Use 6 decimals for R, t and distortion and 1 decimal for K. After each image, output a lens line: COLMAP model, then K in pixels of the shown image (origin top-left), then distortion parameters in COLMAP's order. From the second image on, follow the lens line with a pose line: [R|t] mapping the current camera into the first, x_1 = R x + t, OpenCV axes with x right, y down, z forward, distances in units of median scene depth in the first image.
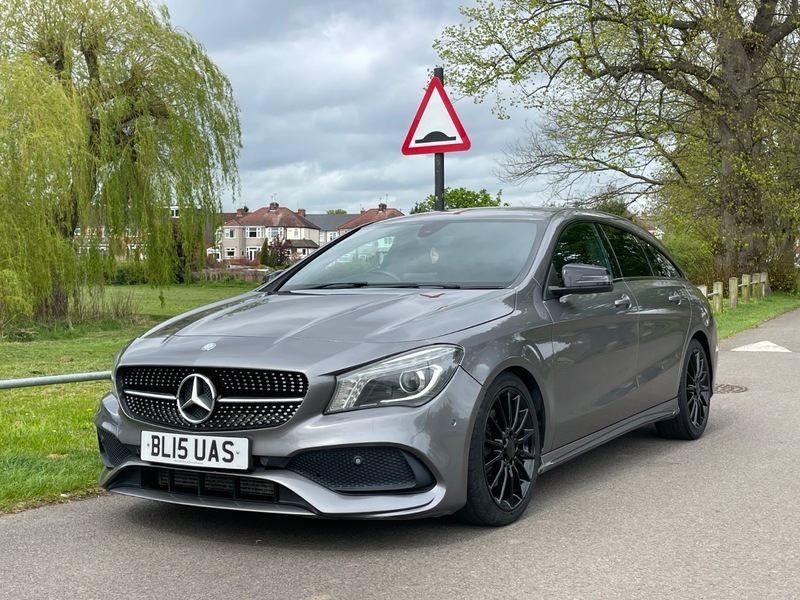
lens RADIAL K [[1108.7, 0, 402.4], [0, 1108.7, 301.4], [0, 0, 1]] dist [0.027626, 0.000000]
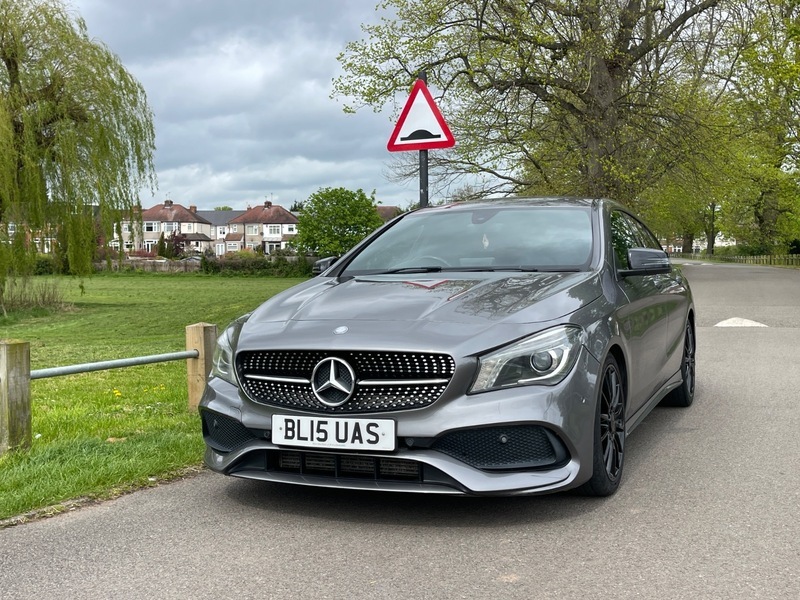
lens RADIAL K [[965.0, 0, 403.2], [0, 965.0, 298.0], [0, 0, 1]] dist [0.030111, 0.000000]
pose [[0.991719, -0.011619, 0.127898, -0.190844], [0.010187, 0.999878, 0.011845, 0.001452], [-0.128020, -0.010444, 0.991717, 0.099651]]
